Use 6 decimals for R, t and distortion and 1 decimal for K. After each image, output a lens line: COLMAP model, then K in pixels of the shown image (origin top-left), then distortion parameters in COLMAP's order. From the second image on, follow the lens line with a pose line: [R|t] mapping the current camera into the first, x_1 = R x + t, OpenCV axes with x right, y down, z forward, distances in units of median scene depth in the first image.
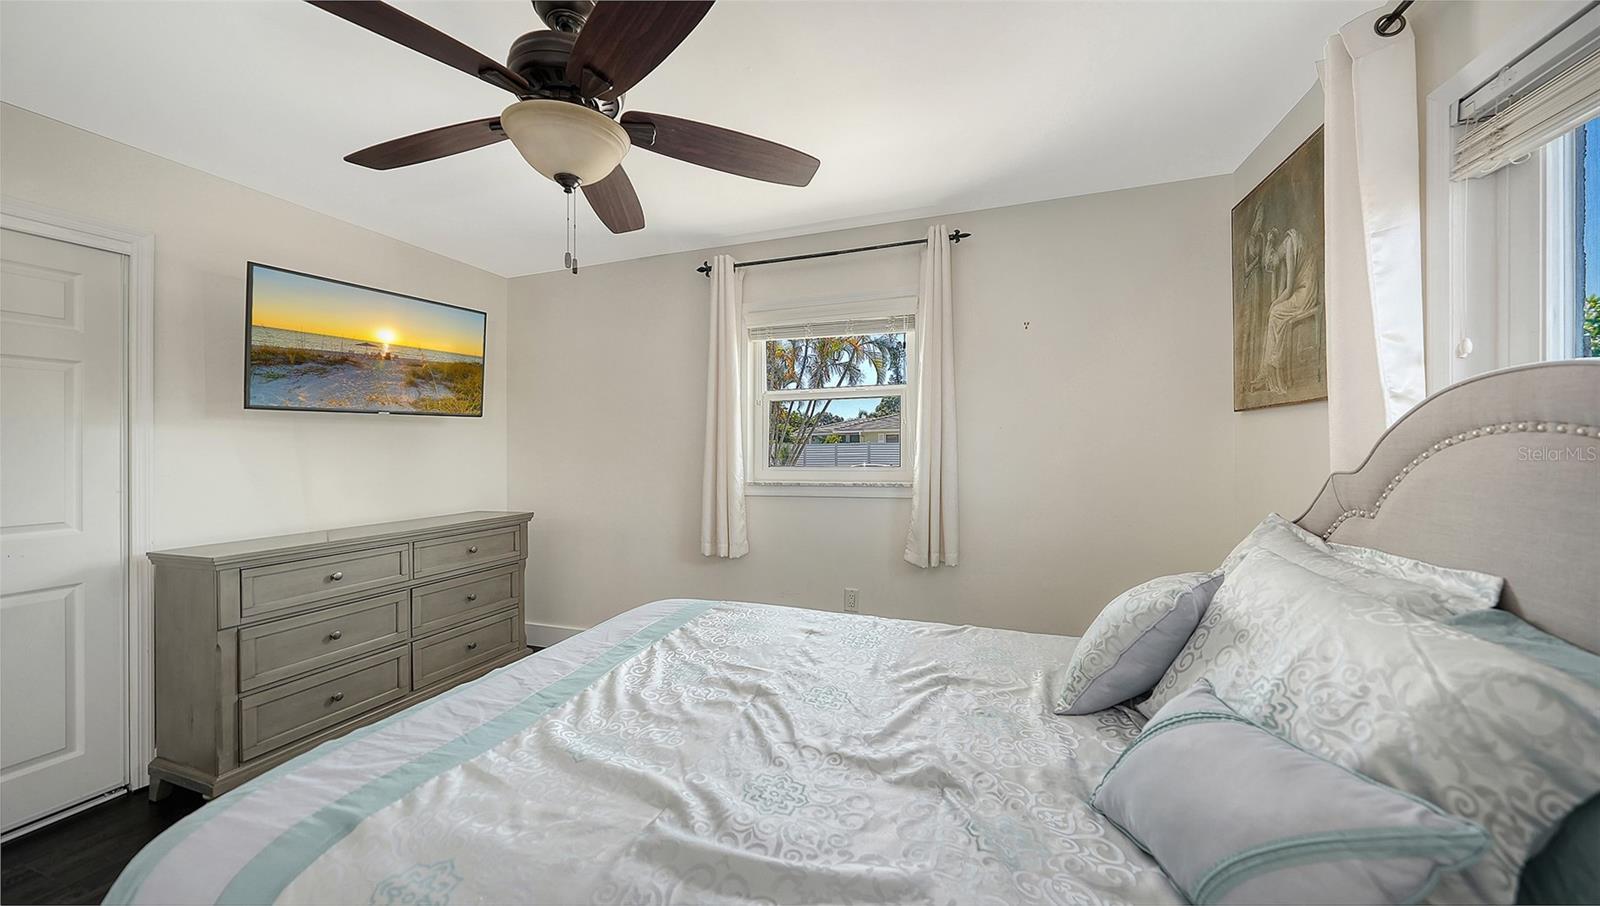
lens RADIAL K [[568.4, 0, 797.5], [0, 568.4, 458.8], [0, 0, 1]] dist [-0.000215, -0.000030]
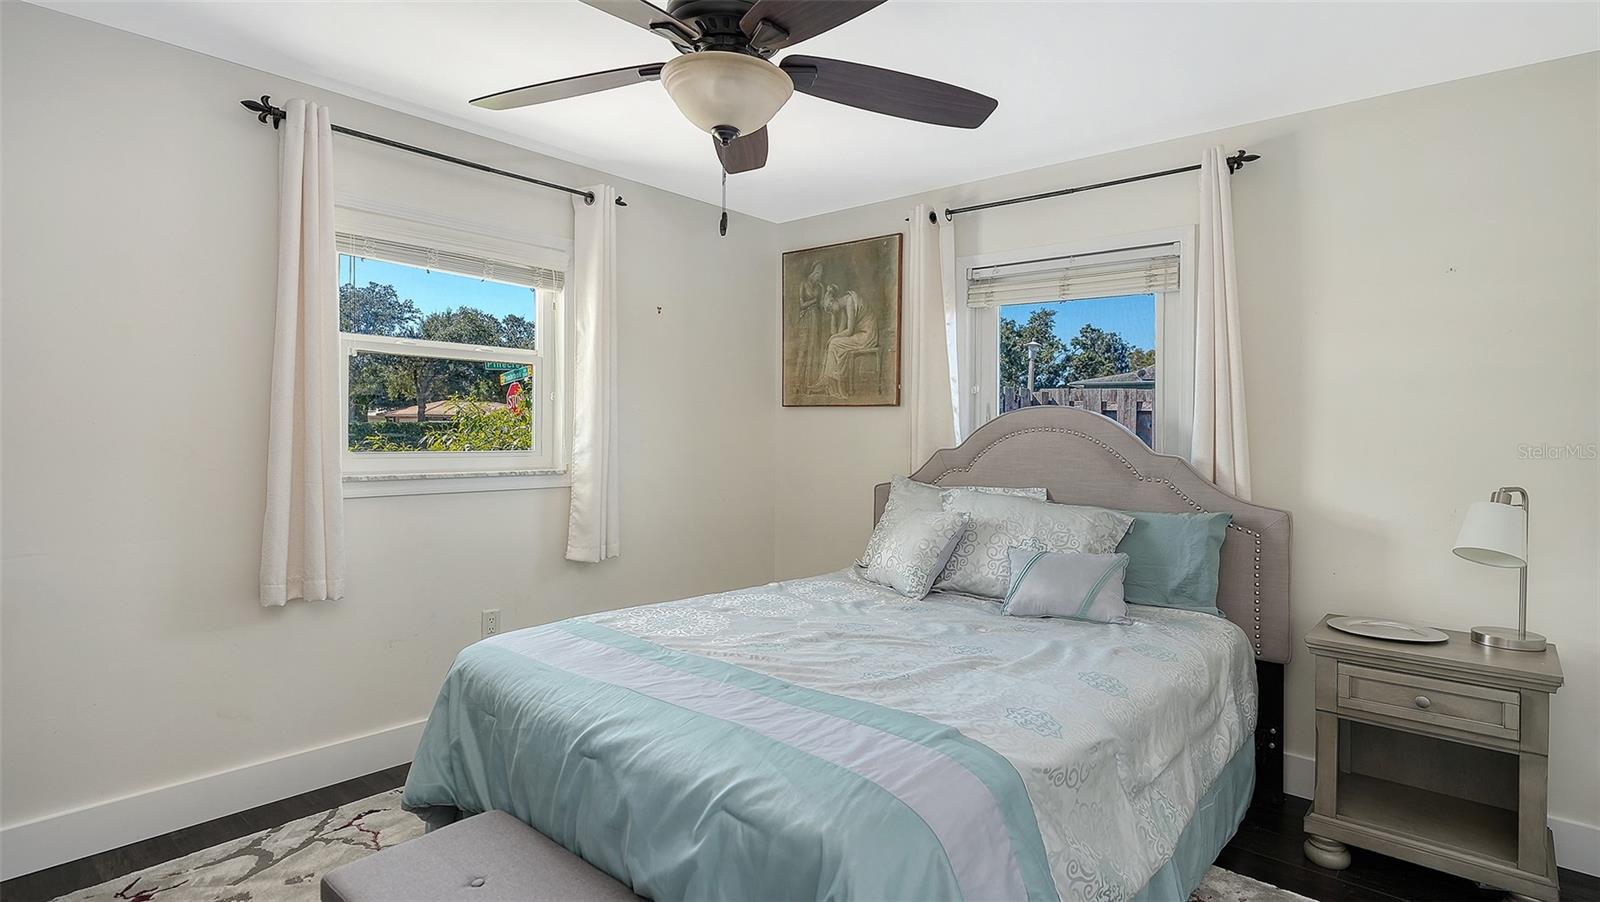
lens RADIAL K [[829.5, 0, 799.6], [0, 829.5, 453.6], [0, 0, 1]] dist [-0.000680, 0.000023]
pose [[0.364940, -0.008763, 0.930990, -0.943600], [-0.001567, 0.999949, 0.010026, 0.006381], [-0.931030, -0.005118, 0.364908, 0.240354]]
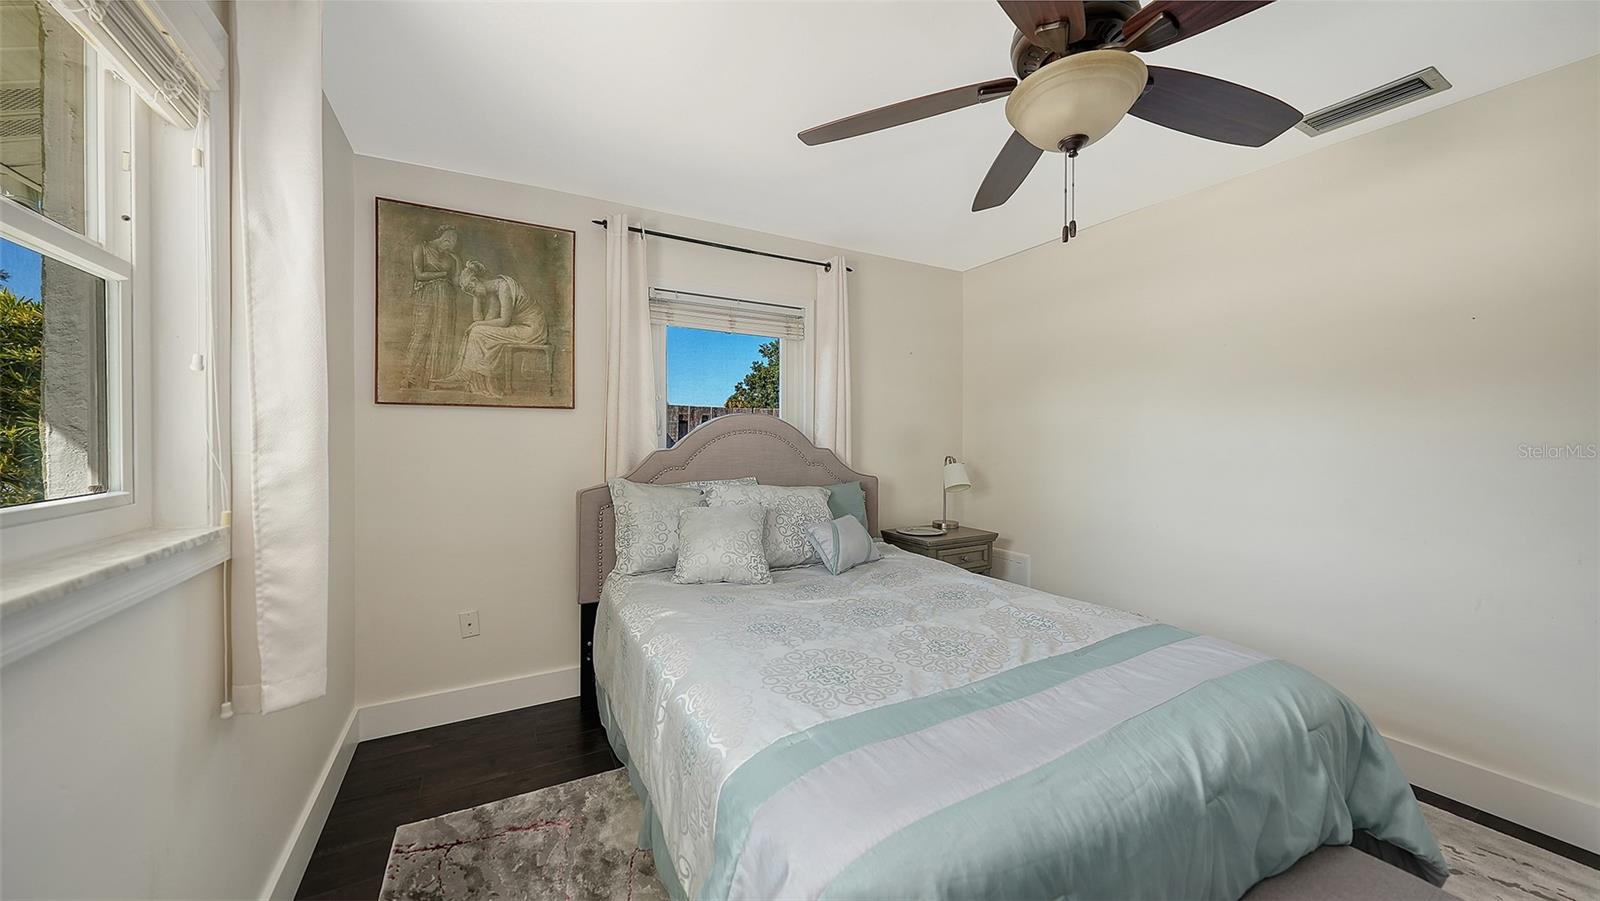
lens RADIAL K [[563.1, 0, 801.4], [0, 563.1, 449.2], [0, 0, 1]] dist [0.000658, 0.000128]
pose [[-0.762565, -0.002158, 0.646908, -0.392350], [0.021741, 0.999344, 0.028962, -0.015061], [-0.646546, 0.036149, -0.762018, 1.188383]]
